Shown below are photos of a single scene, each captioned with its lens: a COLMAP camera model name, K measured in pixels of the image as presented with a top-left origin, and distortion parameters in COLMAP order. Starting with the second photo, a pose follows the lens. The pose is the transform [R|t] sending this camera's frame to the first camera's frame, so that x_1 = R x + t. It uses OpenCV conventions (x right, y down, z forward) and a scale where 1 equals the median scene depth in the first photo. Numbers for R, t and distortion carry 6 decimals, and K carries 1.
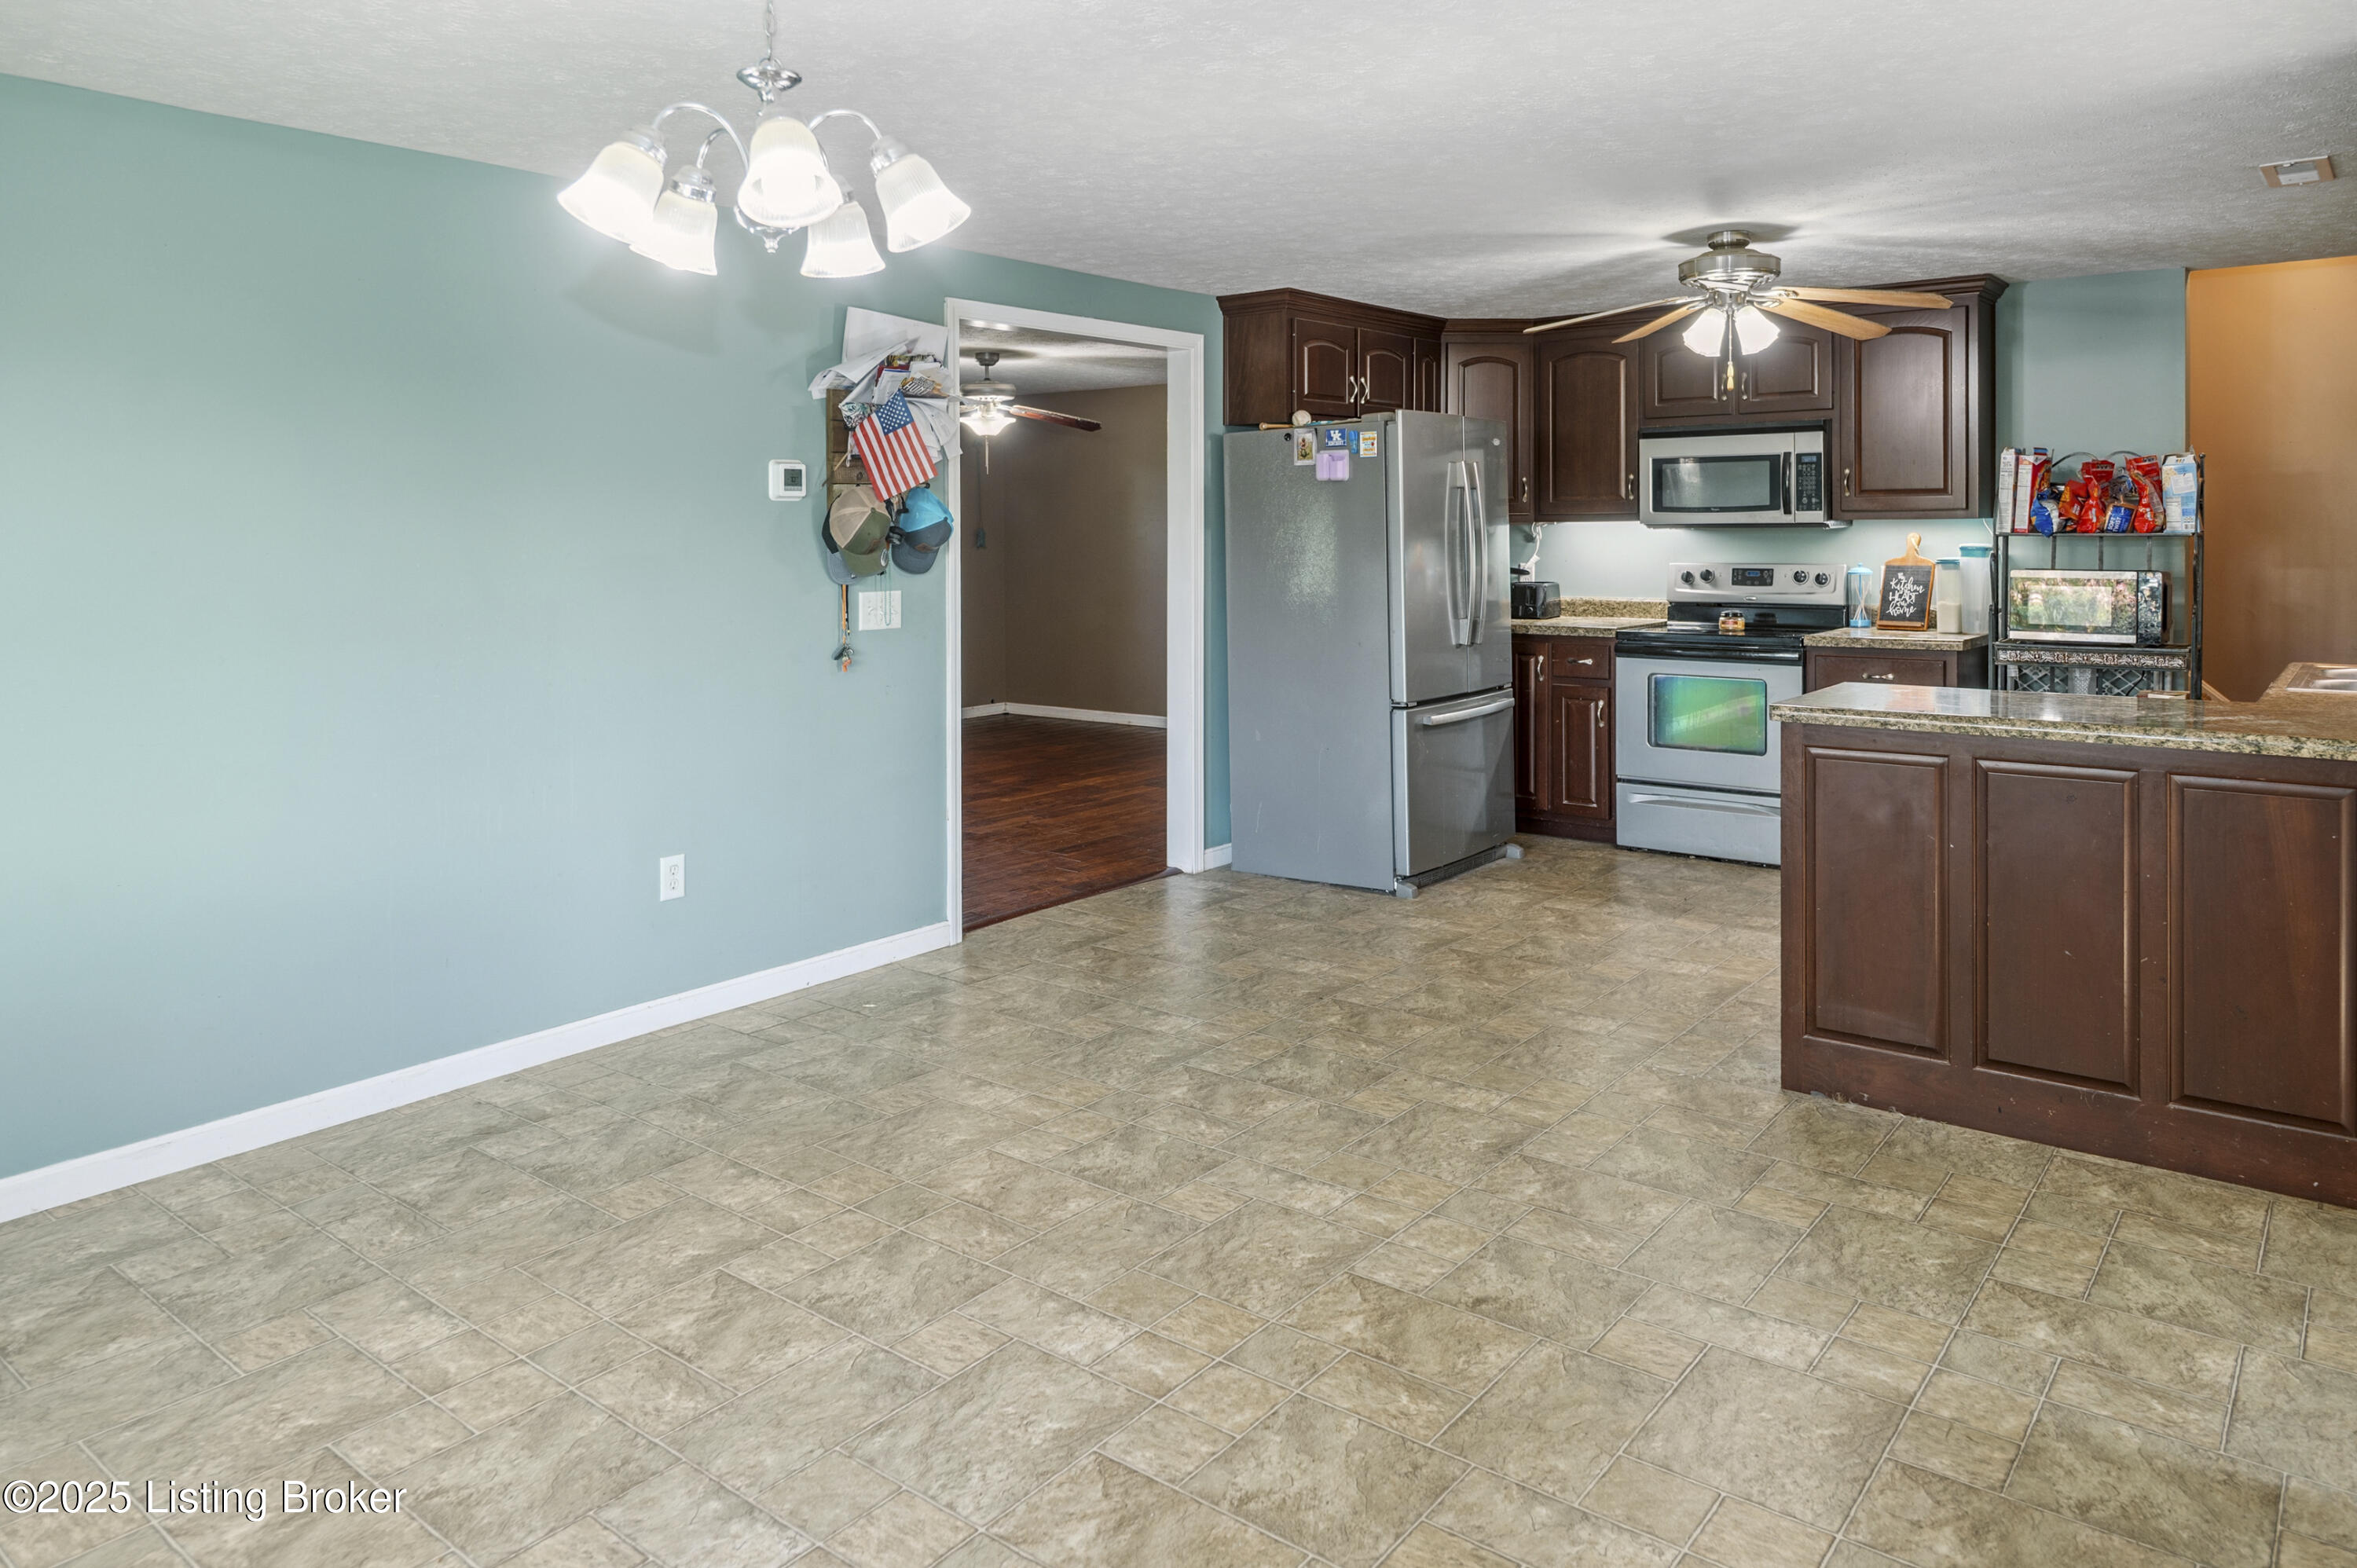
lens RADIAL K [[1573.6, 0, 1176.4], [0, 1573.6, 657.6], [0, 0, 1]] dist [-0.000746, 0.000936]
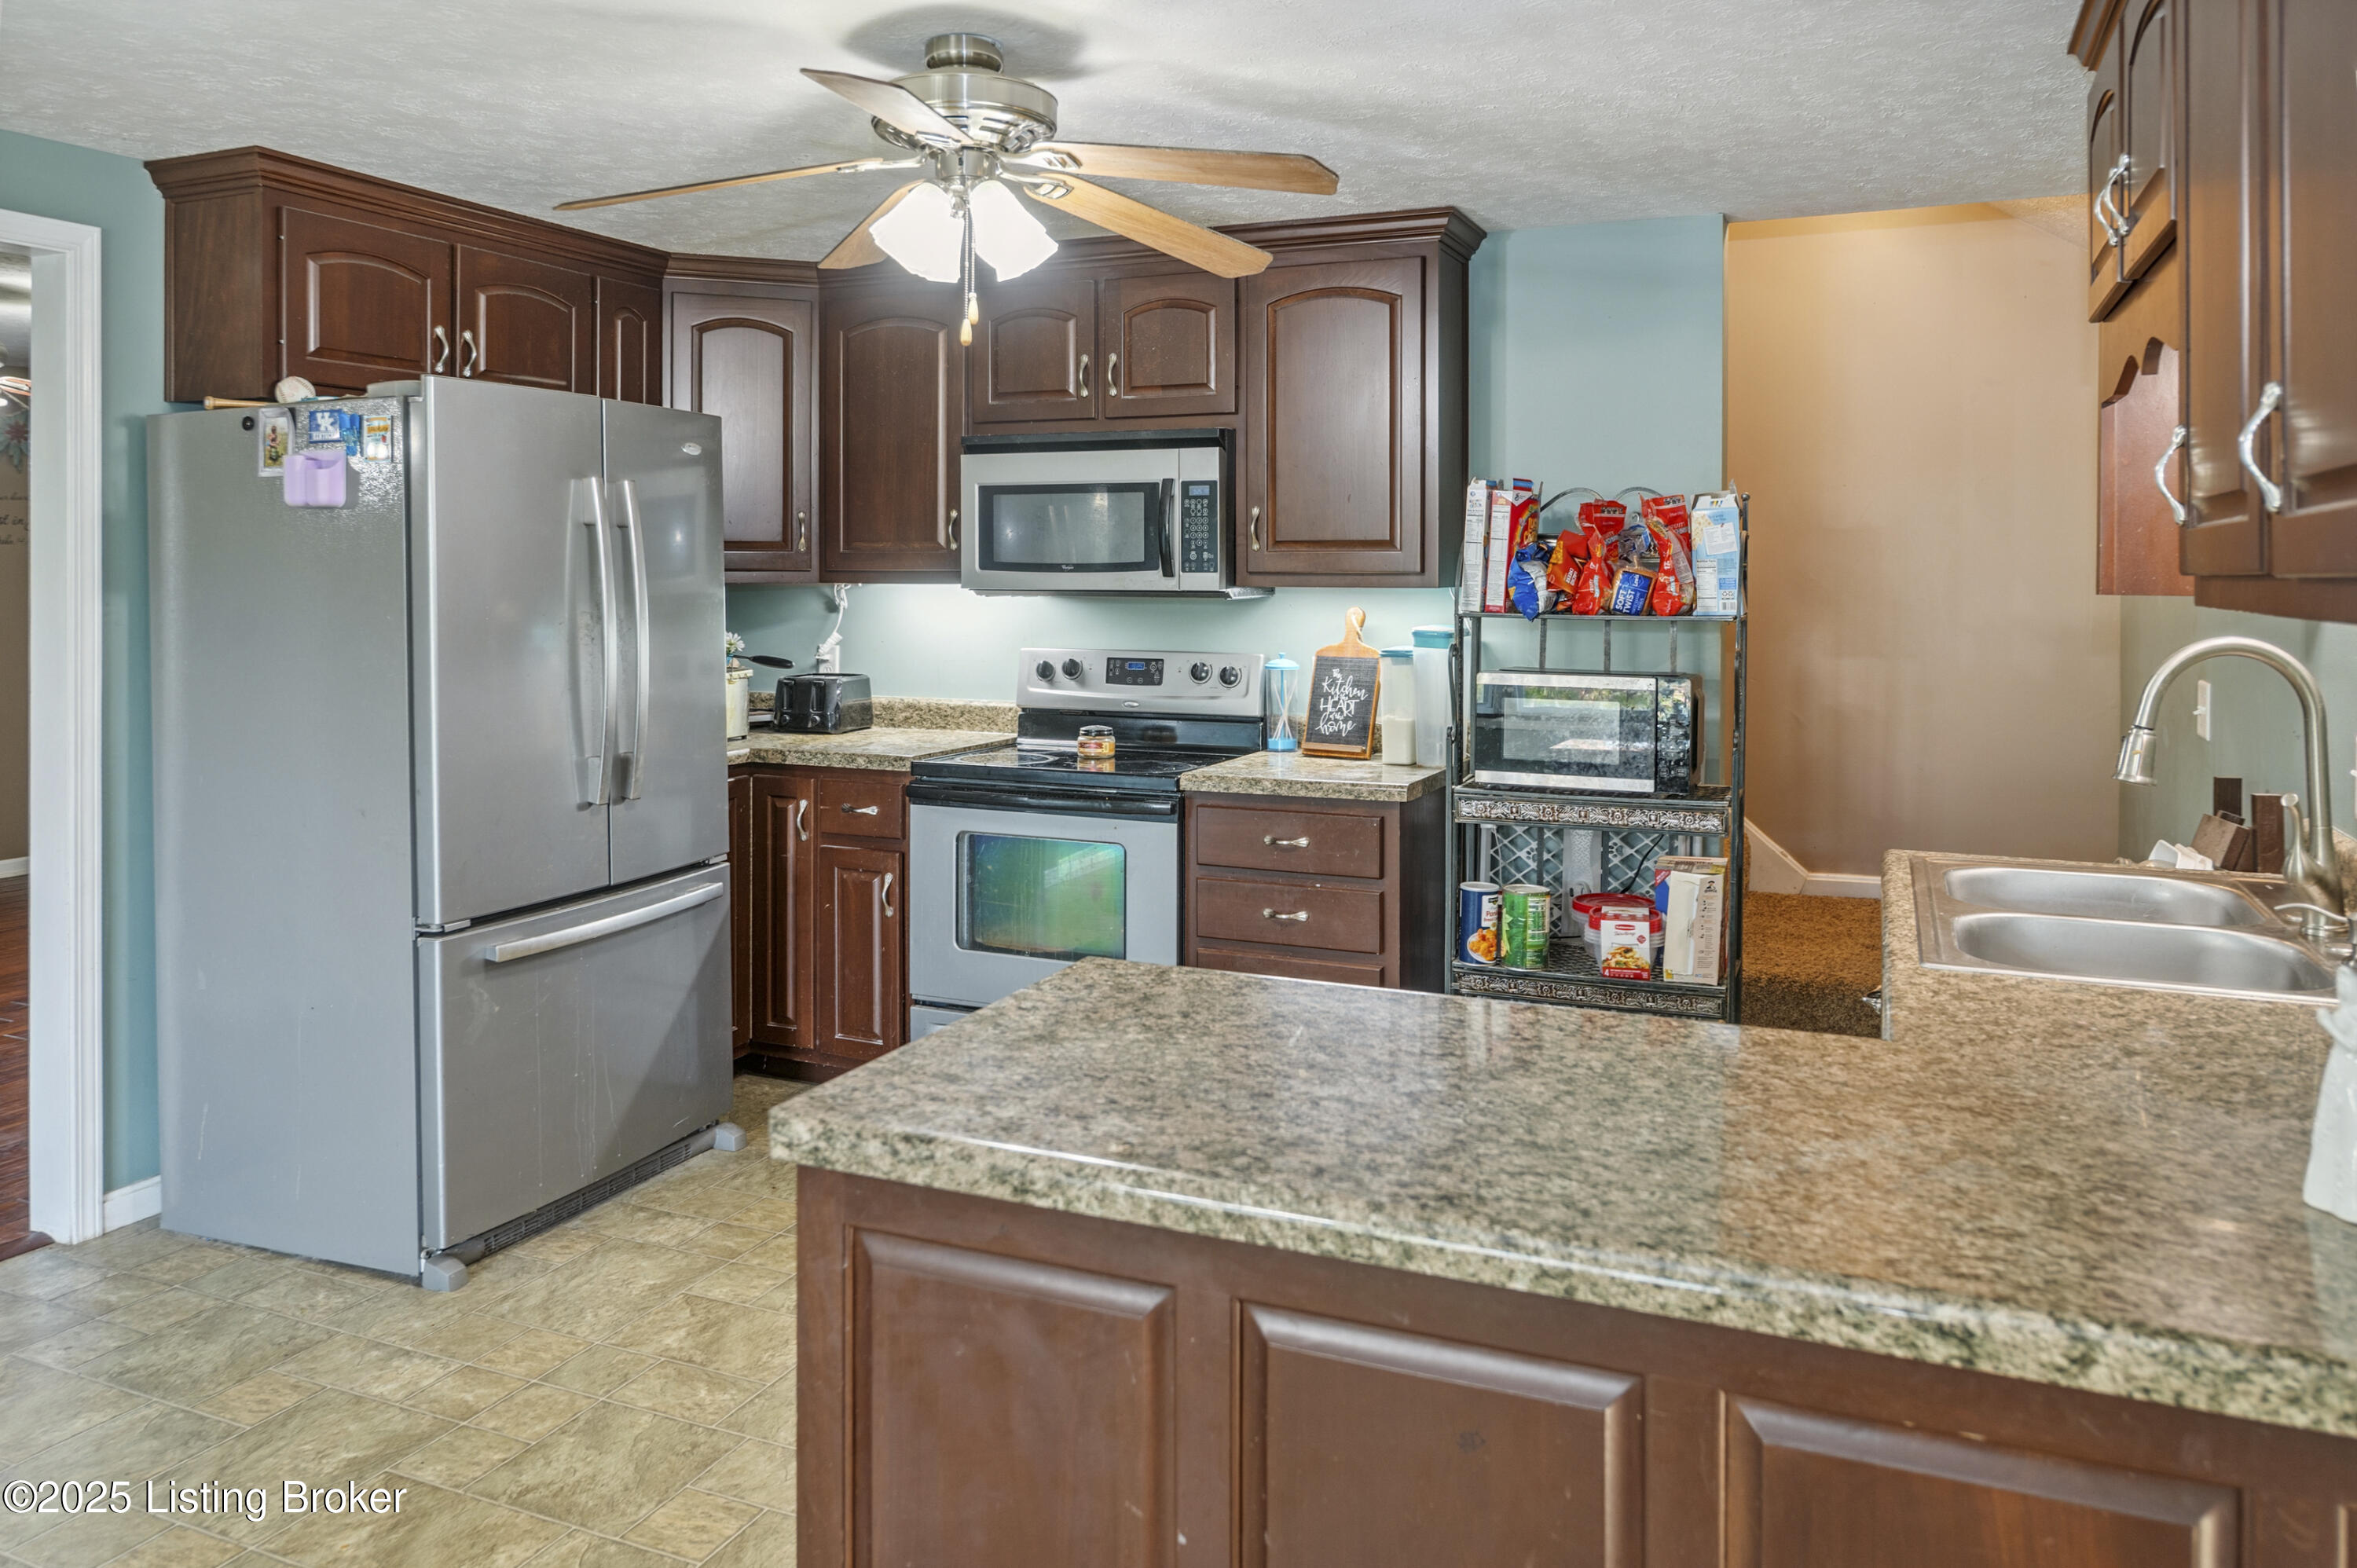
lens RADIAL K [[1613.6, 0, 1177.7], [0, 1613.6, 775.7], [0, 0, 1]] dist [0.000893, -0.000482]
pose [[0.967108, -0.020036, 0.253577, 0.232203], [0.008971, 0.998959, 0.044720, -0.041188], [-0.254210, -0.040974, 0.966281, 0.376347]]
